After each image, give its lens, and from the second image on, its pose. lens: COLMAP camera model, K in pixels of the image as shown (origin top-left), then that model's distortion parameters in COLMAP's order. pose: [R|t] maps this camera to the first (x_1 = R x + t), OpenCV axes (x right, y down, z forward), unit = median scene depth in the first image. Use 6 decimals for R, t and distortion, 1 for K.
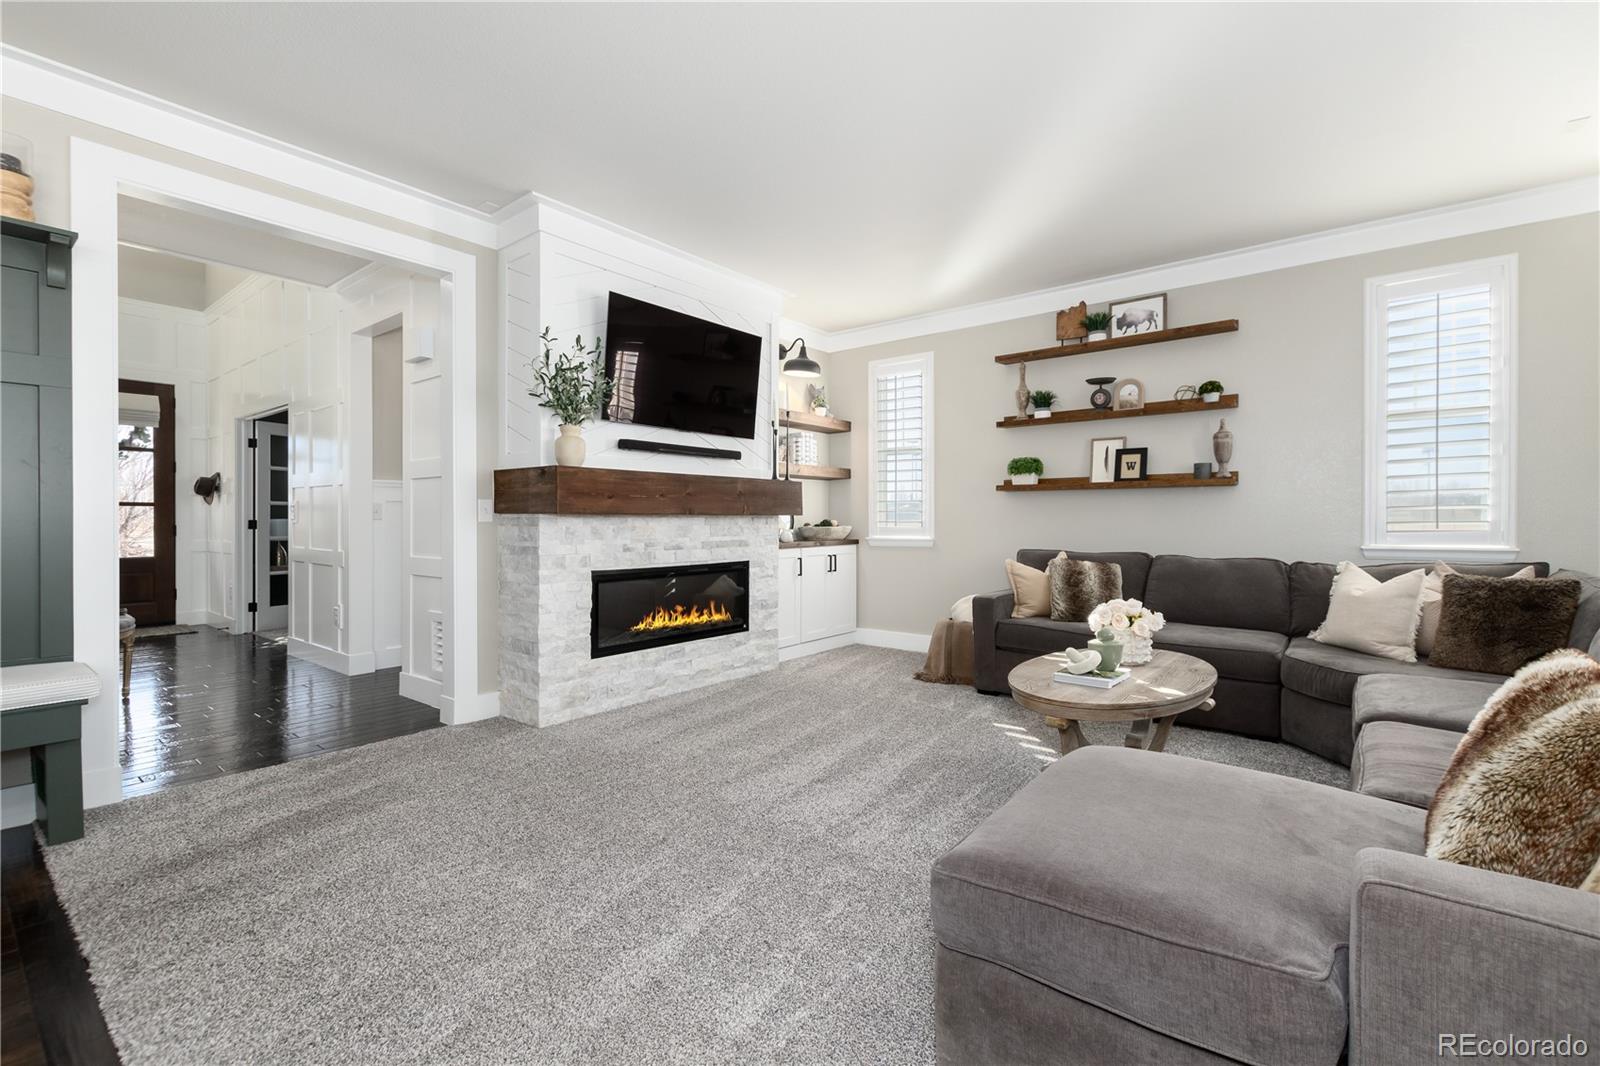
lens RADIAL K [[699.8, 0, 816.2], [0, 699.8, 527.2], [0, 0, 1]] dist [0.003203, -0.000075]
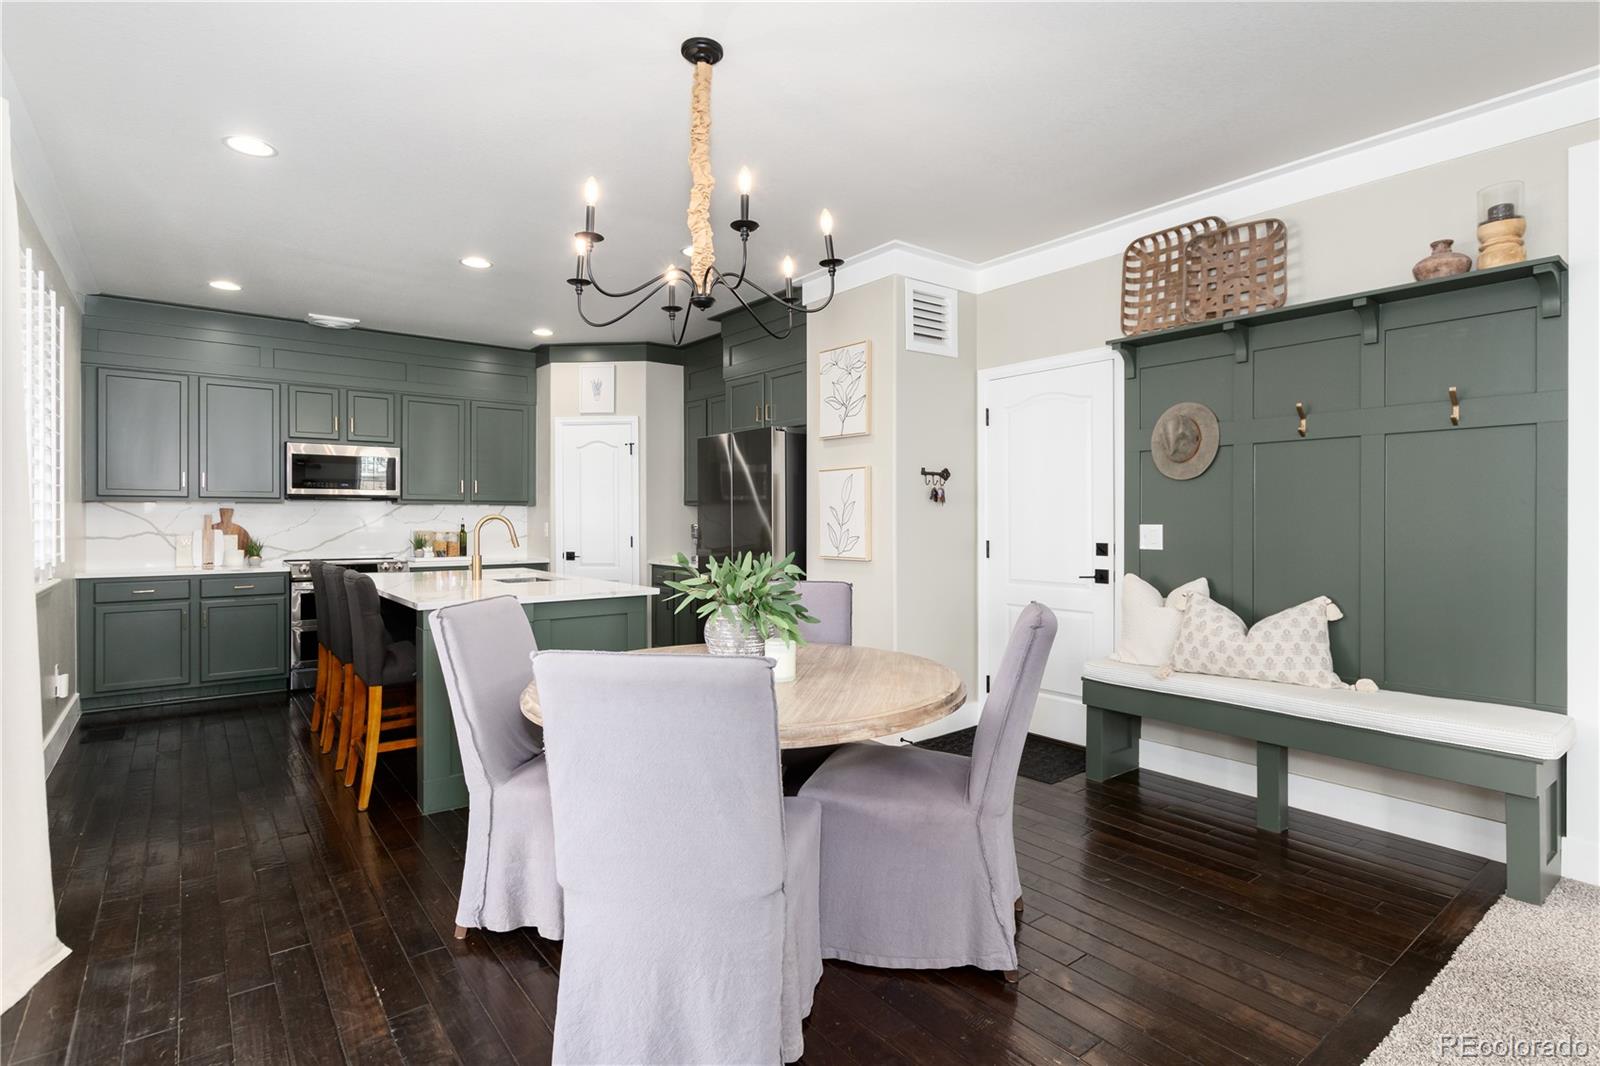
lens RADIAL K [[792.0, 0, 817.1], [0, 792.0, 522.5], [0, 0, 1]] dist [0.000151, -0.001535]
pose [[-0.234047, 0.005425, -0.972210, 0.103121], [-0.007169, 0.999948, 0.007305, -0.035435], [0.972199, 0.008679, -0.233996, 0.158339]]
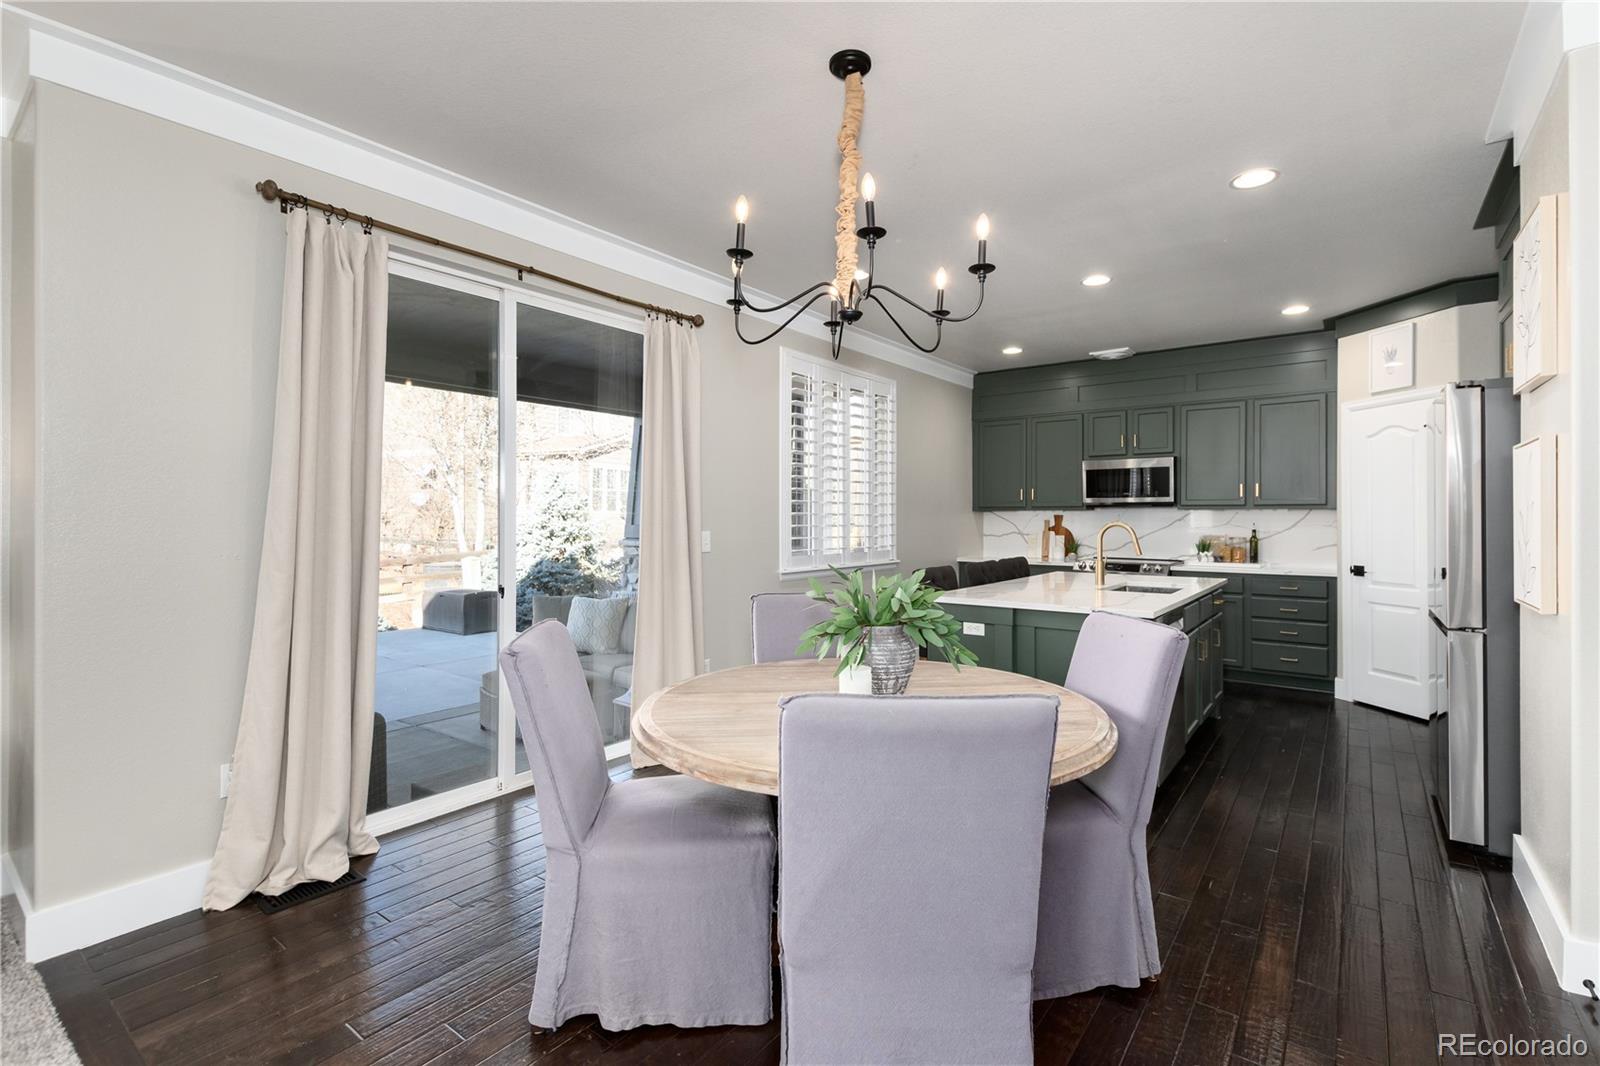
lens RADIAL K [[723.8, 0, 818.6], [0, 723.8, 521.9], [0, 0, 1]] dist [0.019347, -0.011915]
pose [[-0.999740, 0.000010, -0.022789, -0.370418], [-0.000293, 0.999912, 0.013275, -0.047232], [0.022787, 0.013279, -0.999652, 0.449738]]
